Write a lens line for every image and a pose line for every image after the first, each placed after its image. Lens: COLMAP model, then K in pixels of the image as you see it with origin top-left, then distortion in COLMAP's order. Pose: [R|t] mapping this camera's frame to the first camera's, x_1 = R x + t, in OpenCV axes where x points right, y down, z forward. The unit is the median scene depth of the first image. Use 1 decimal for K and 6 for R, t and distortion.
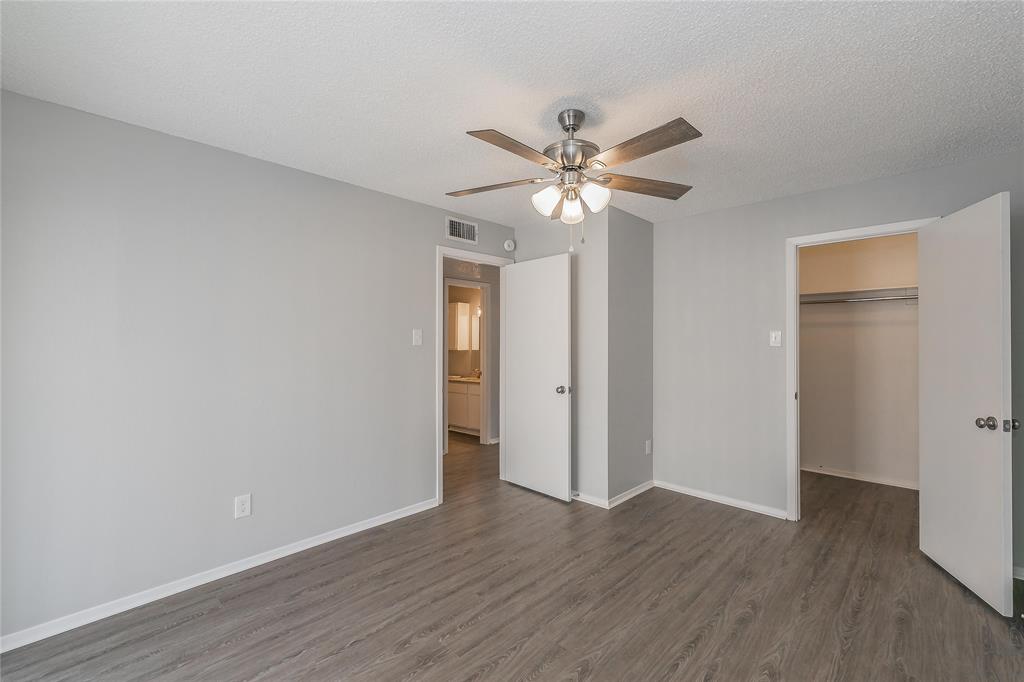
lens RADIAL K [[442.0, 0, 506.3], [0, 442.0, 340.5], [0, 0, 1]] dist [0.000674, 0.000456]
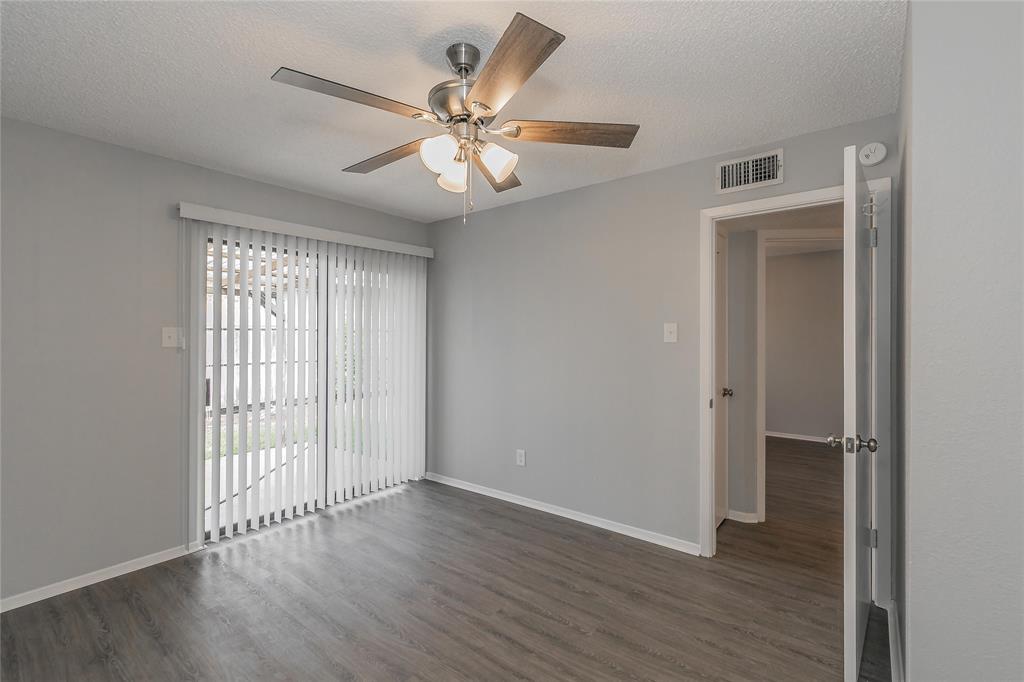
lens RADIAL K [[442.0, 0, 506.3], [0, 442.0, 340.5], [0, 0, 1]] dist [0.000674, 0.000456]
pose [[0.110867, 0.008691, -0.993797, 0.790565], [-0.001102, 0.999962, 0.008622, 0.000730], [0.993835, 0.000140, 0.110873, 0.843868]]
